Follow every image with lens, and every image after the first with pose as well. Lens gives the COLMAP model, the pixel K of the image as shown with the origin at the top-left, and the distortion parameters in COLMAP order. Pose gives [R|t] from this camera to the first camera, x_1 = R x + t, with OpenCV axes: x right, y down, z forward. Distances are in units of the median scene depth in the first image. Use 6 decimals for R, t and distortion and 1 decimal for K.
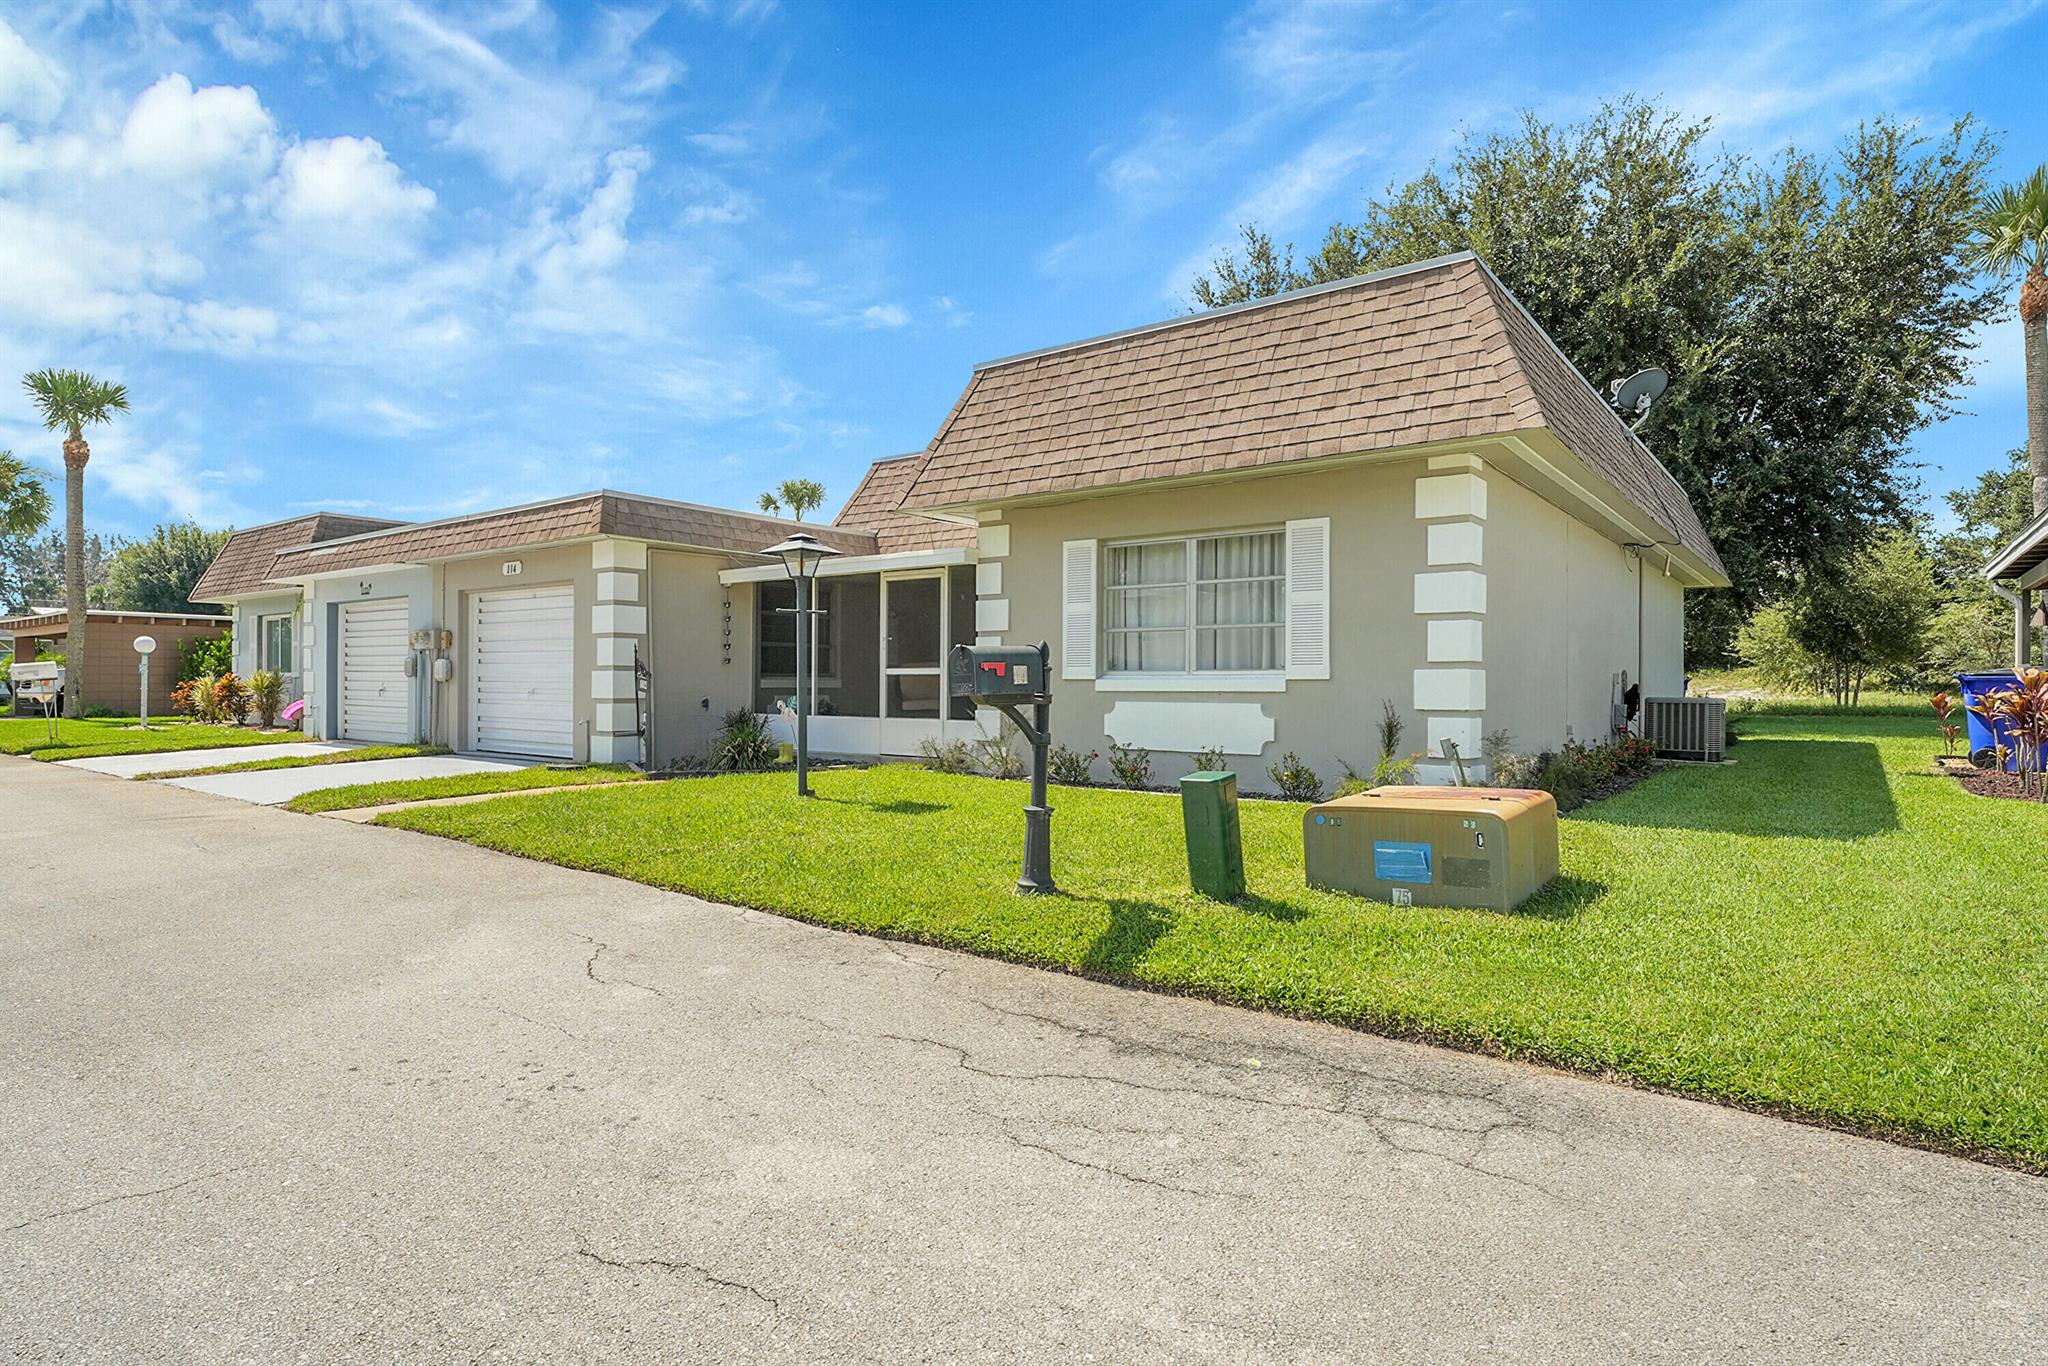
lens RADIAL K [[1080.3, 0, 1024.8], [0, 1080.3, 677.2], [0, 0, 1]] dist [-0.002514, -0.000091]
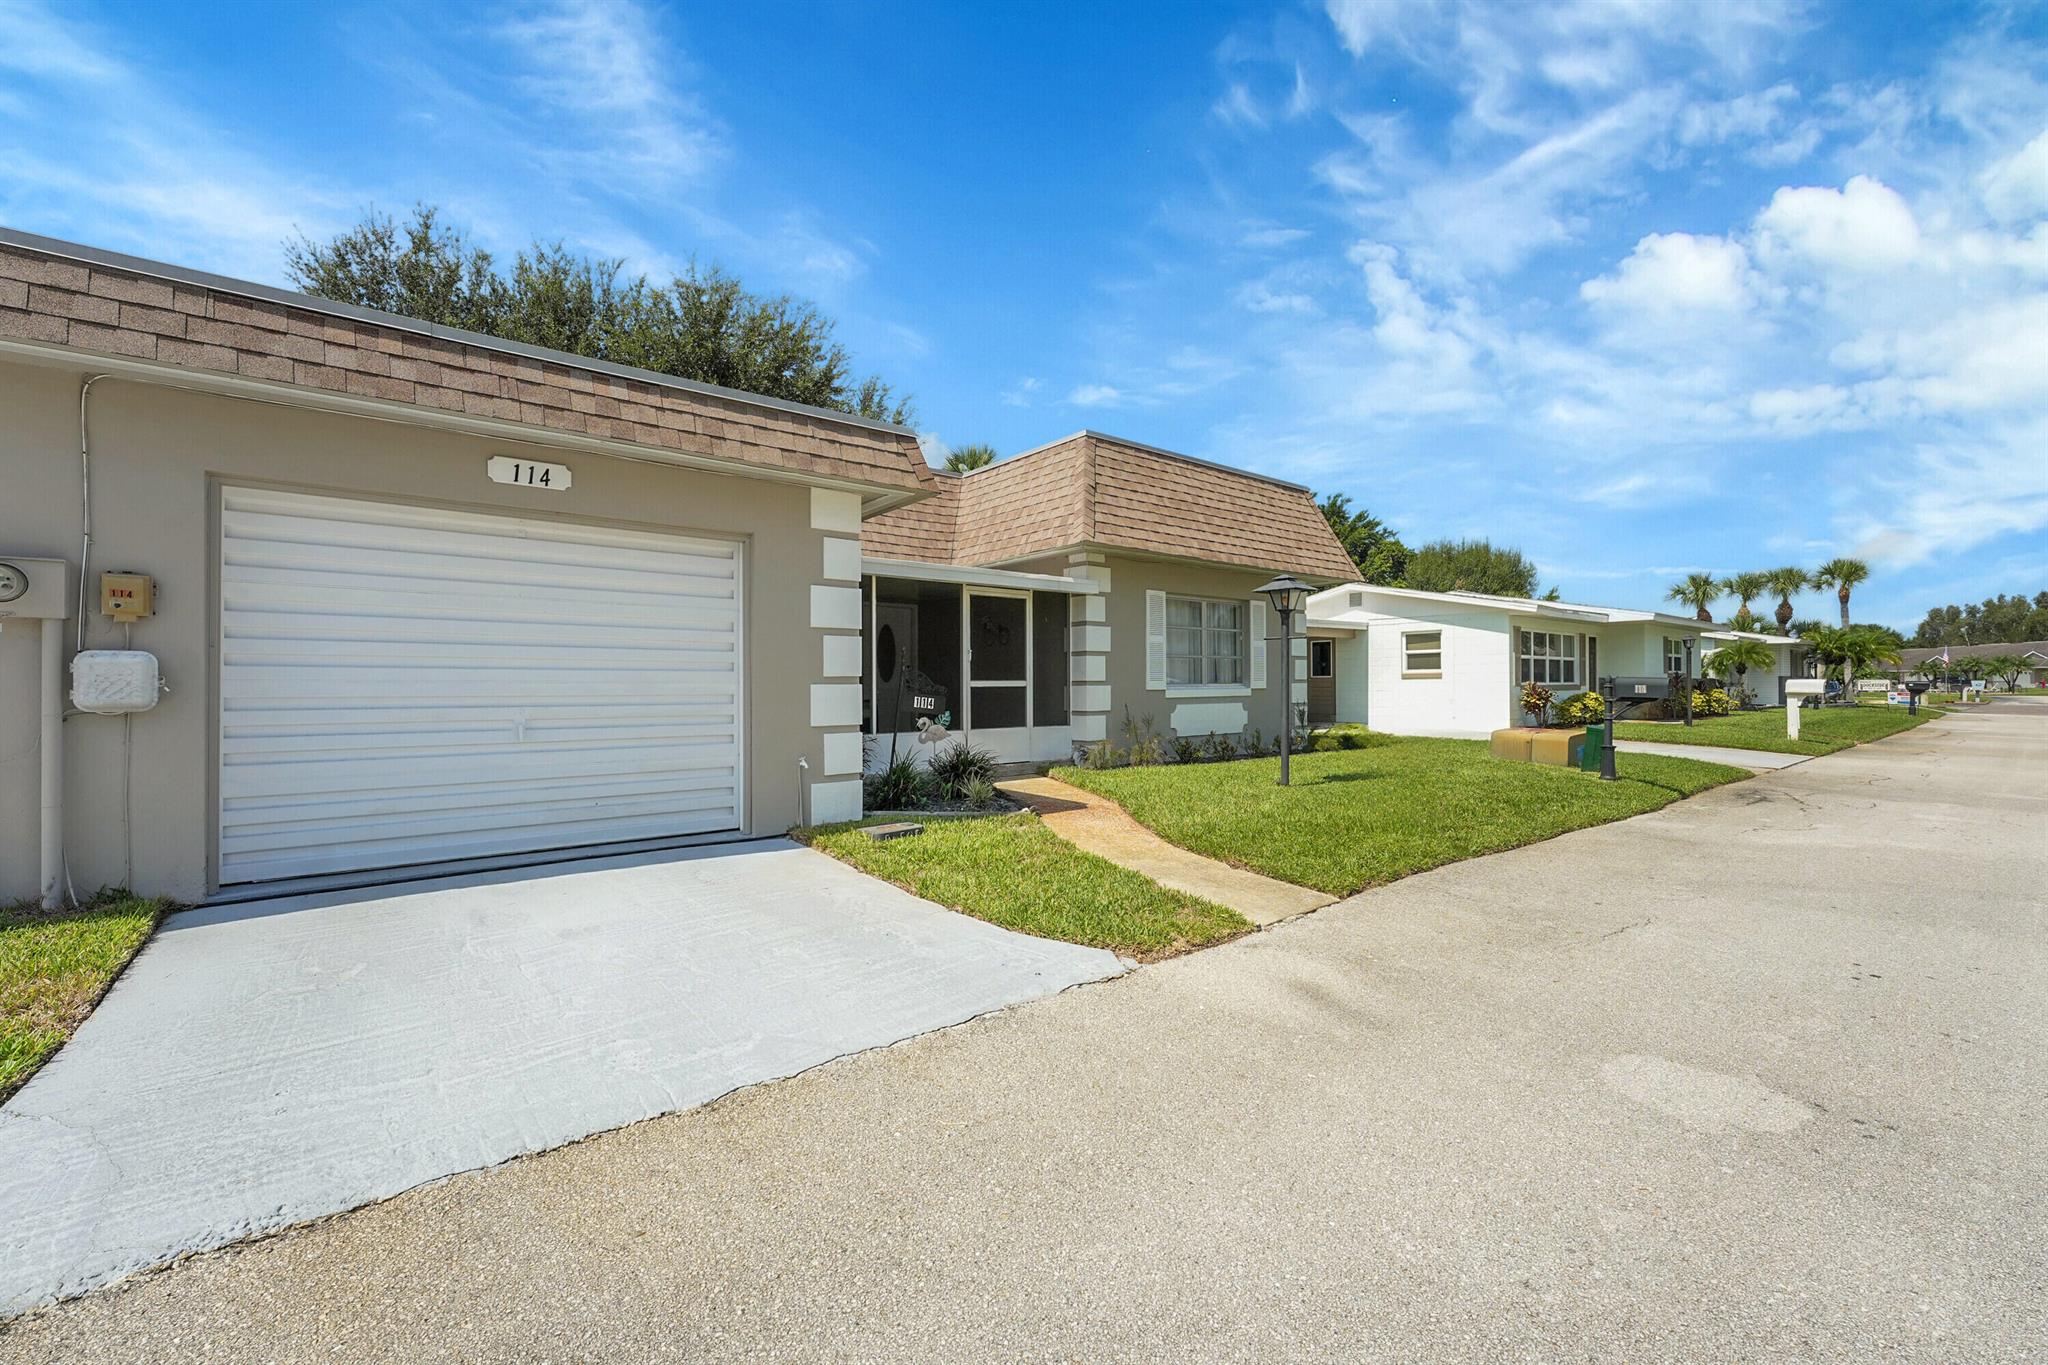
lens RADIAL K [[816.7, 0, 1015.0], [0, 816.7, 680.8], [0, 0, 1]] dist [-0.000804, -0.000113]
pose [[0.247035, 0.000383, 0.969007, -0.893510], [0.000764, 1.000000, -0.000591, -0.008164], [-0.969006, 0.000886, 0.247034, 0.802230]]
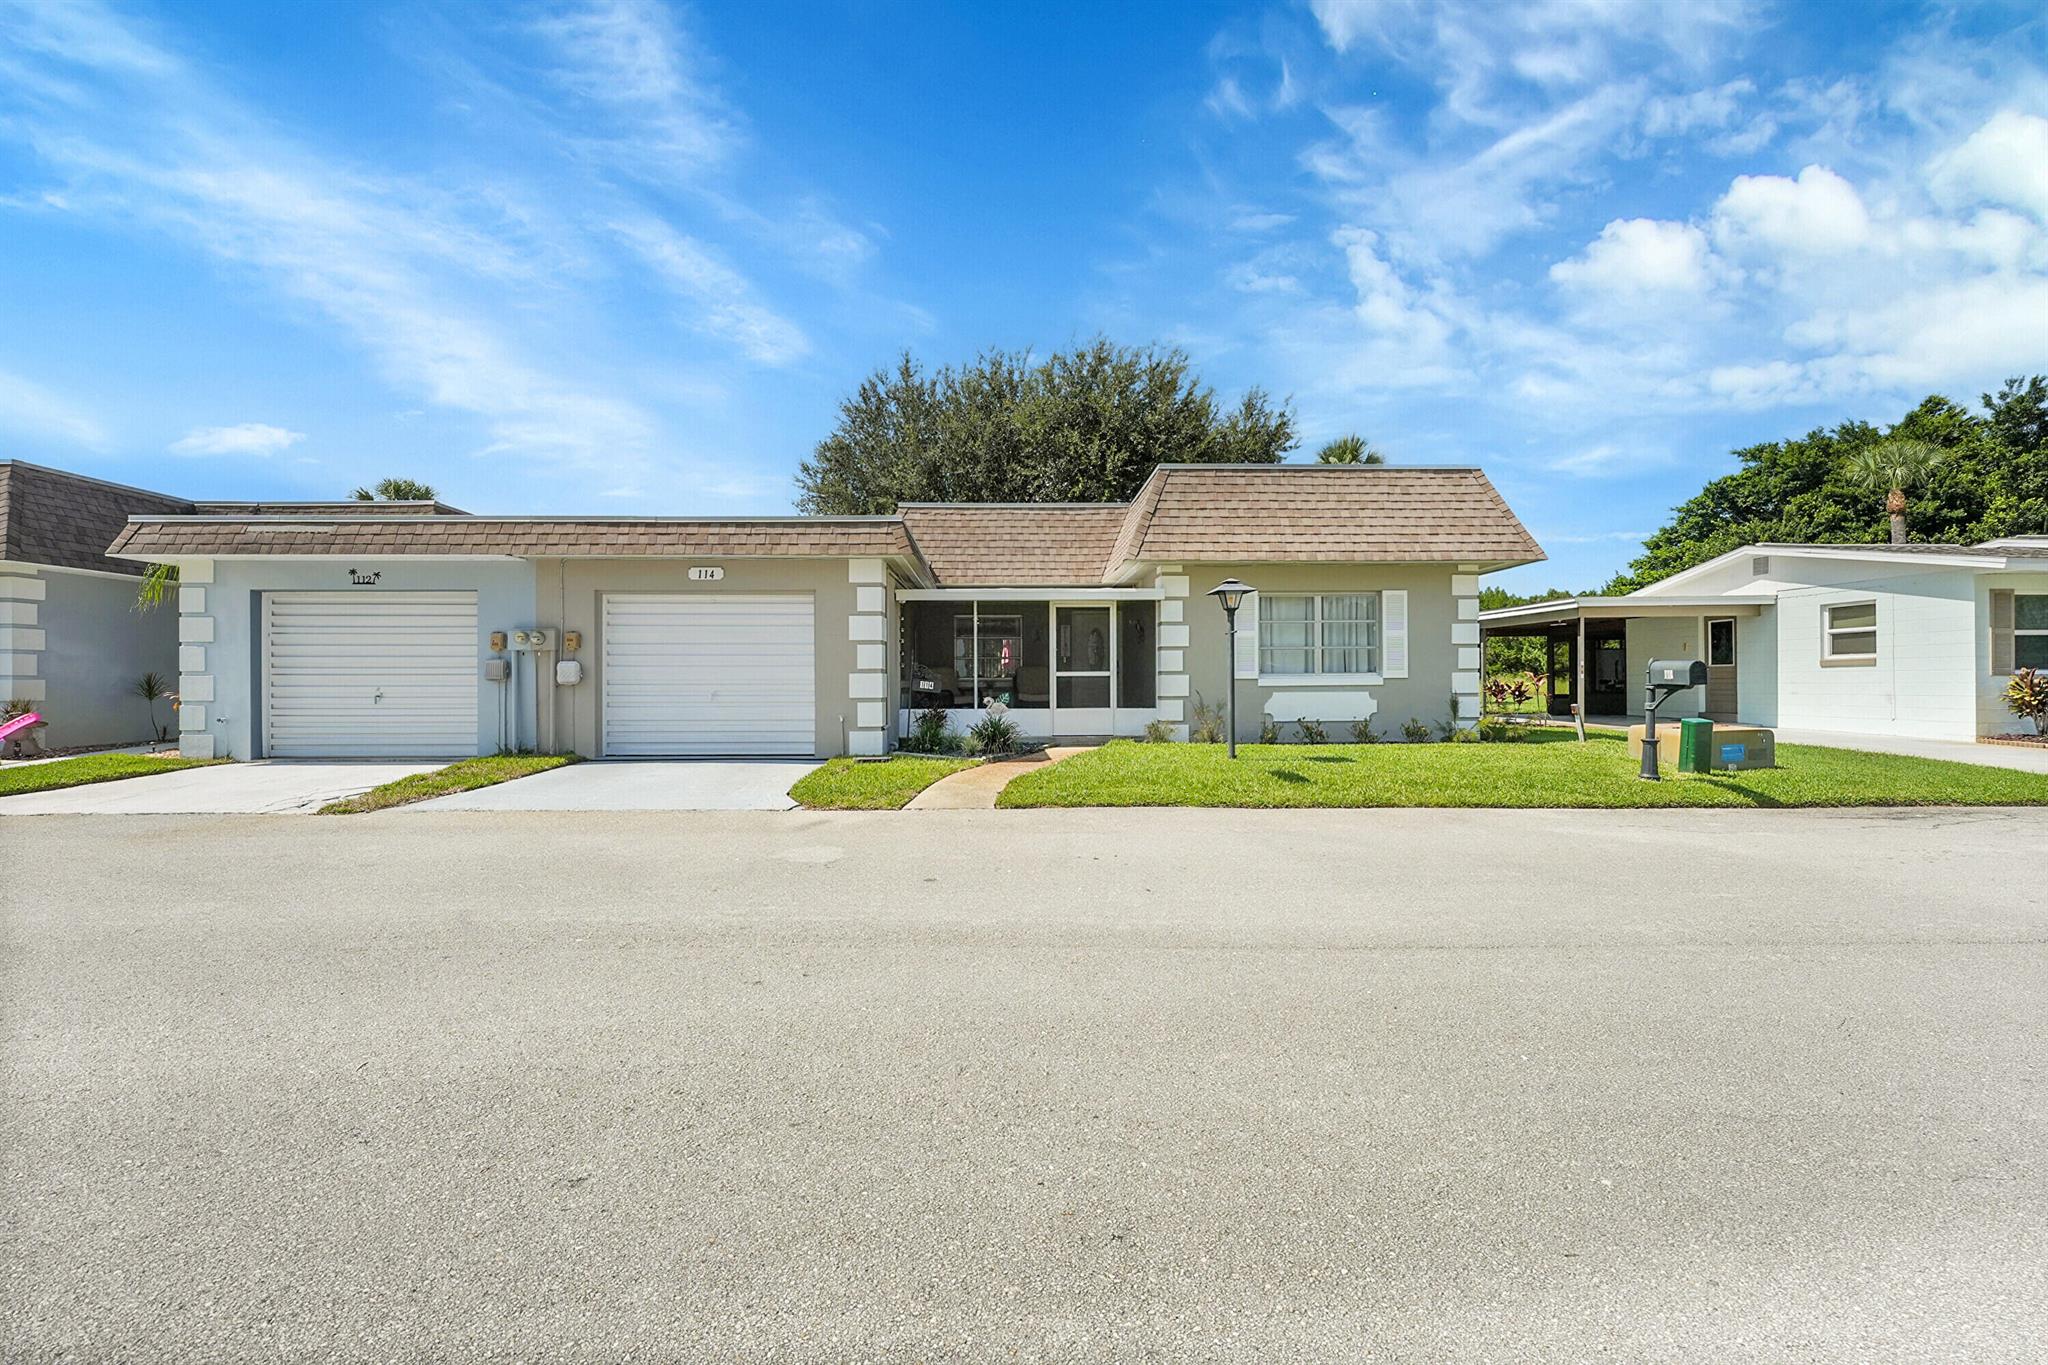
lens RADIAL K [[816.7, 0, 1016.7], [0, 816.7, 681.1], [0, 0, 1]] dist [-0.000804, -0.000113]
pose [[0.778224, -0.006234, 0.627956, -0.841446], [0.004688, 0.999981, 0.004118, -0.001028], [-0.627969, -0.000261, 0.778238, 0.245973]]
